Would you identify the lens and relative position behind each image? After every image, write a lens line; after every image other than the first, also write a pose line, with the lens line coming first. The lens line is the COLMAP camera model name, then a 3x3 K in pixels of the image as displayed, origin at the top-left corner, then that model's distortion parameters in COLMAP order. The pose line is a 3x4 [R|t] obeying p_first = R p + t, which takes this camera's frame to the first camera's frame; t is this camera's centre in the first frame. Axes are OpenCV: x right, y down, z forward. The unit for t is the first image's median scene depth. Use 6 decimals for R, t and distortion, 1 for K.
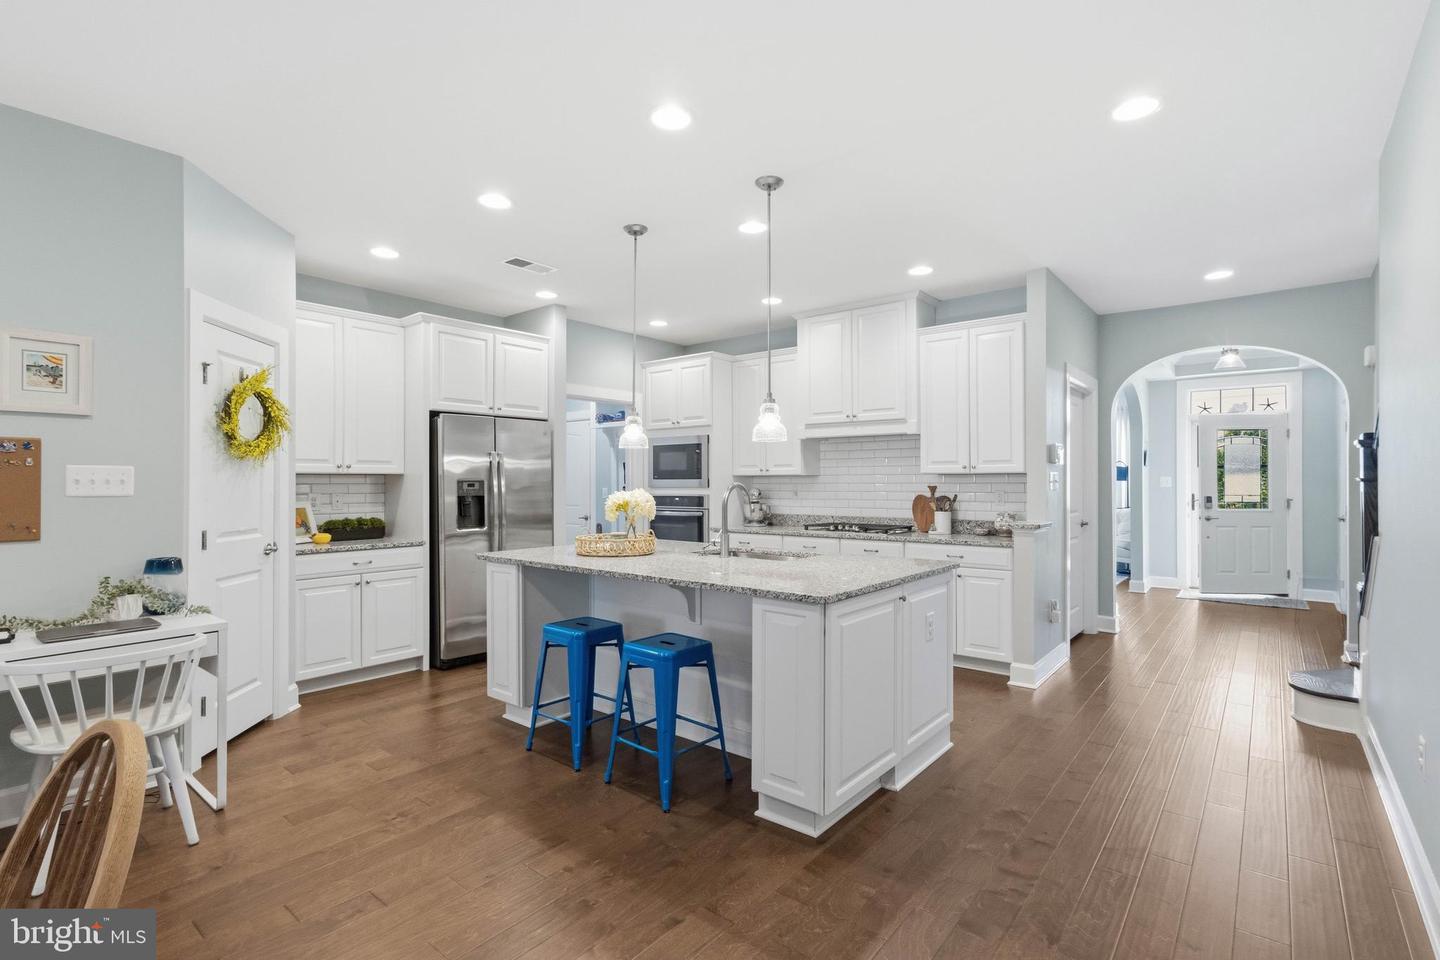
lens RADIAL K [[673.8, 0, 721.3], [0, 673.8, 480.2], [0, 0, 1]] dist [0.005299, 0.000583]
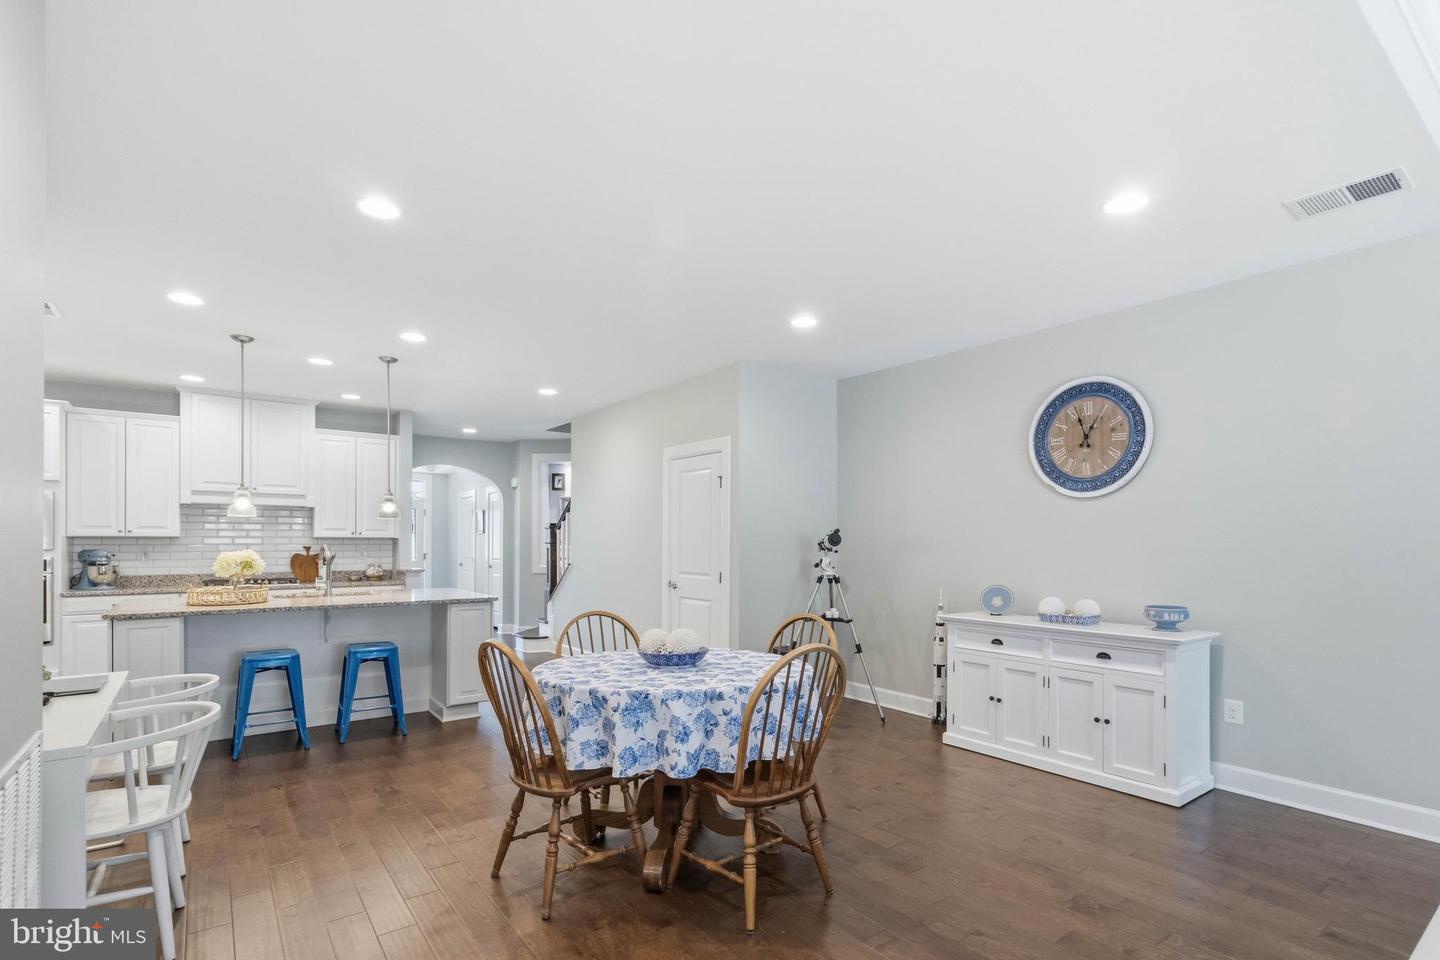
lens RADIAL K [[673.8, 0, 730.1], [0, 673.8, 542.2], [0, 0, 1]] dist [0.005299, 0.000583]
pose [[0.252763, 0.002518, 0.967525, -0.741912], [-0.006131, 0.999981, -0.001001, -0.003556], [-0.967509, -0.005679, 0.252773, -0.117769]]
